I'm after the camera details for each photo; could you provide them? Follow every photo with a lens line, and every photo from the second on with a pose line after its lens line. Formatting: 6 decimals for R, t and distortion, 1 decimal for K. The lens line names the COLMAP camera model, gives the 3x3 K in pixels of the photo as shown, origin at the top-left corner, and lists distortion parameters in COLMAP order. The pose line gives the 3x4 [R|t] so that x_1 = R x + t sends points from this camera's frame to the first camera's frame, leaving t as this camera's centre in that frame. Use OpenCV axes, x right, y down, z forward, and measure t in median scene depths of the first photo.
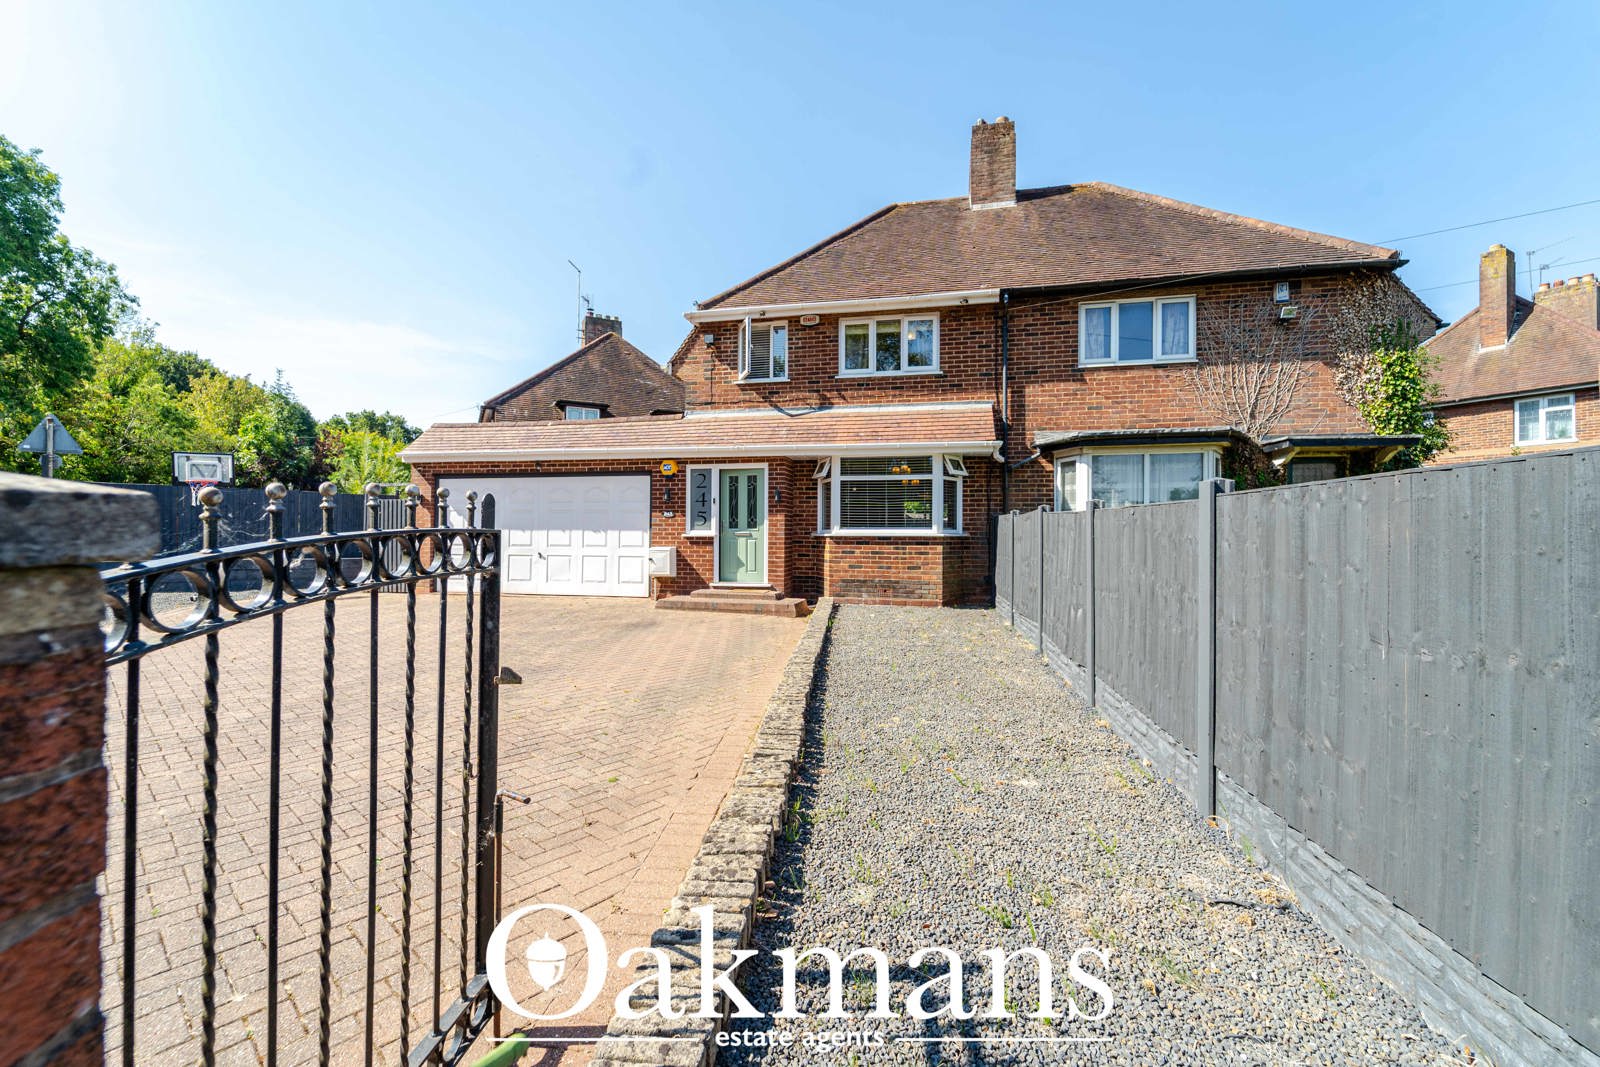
lens RADIAL K [[659.3, 0, 816.0], [0, 659.3, 523.0], [0, 0, 1]] dist [-0.019470, 0.001242]
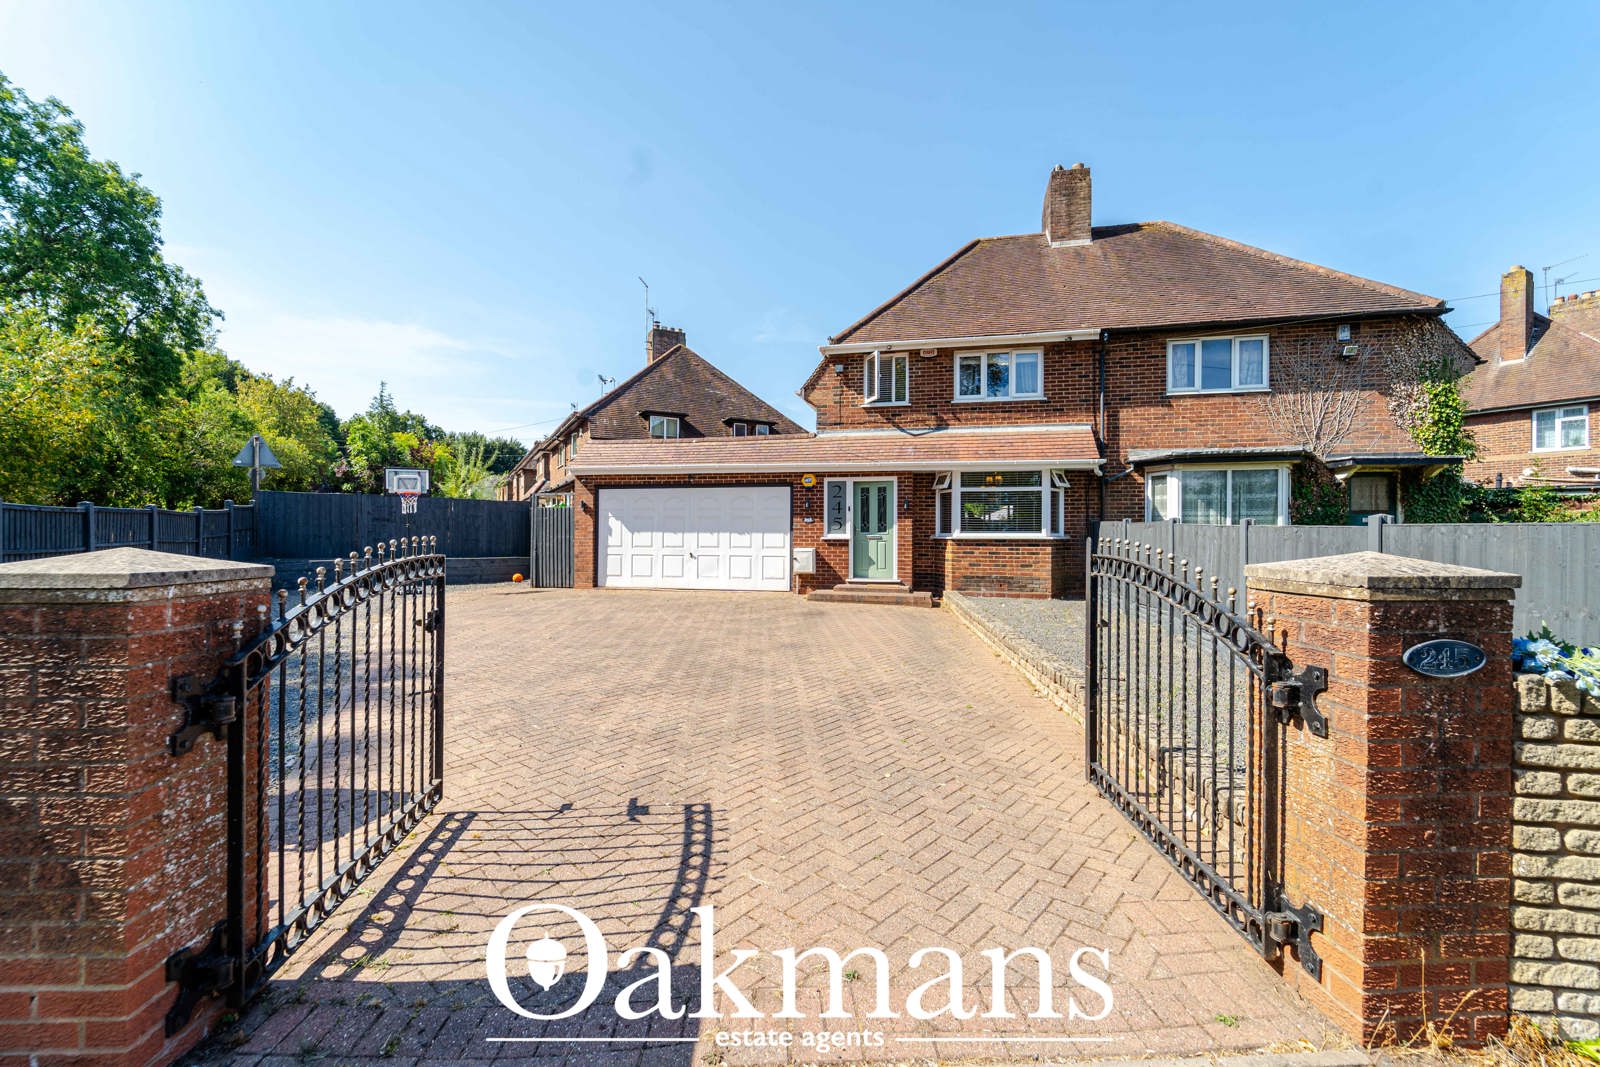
lens RADIAL K [[659.3, 0, 809.4], [0, 659.3, 525.6], [0, 0, 1]] dist [-0.019470, 0.001242]
pose [[0.999956, -0.002644, -0.008956, -0.212160], [0.002749, 0.999927, 0.011744, -0.017236], [0.008924, -0.011768, 0.999891, -0.167748]]
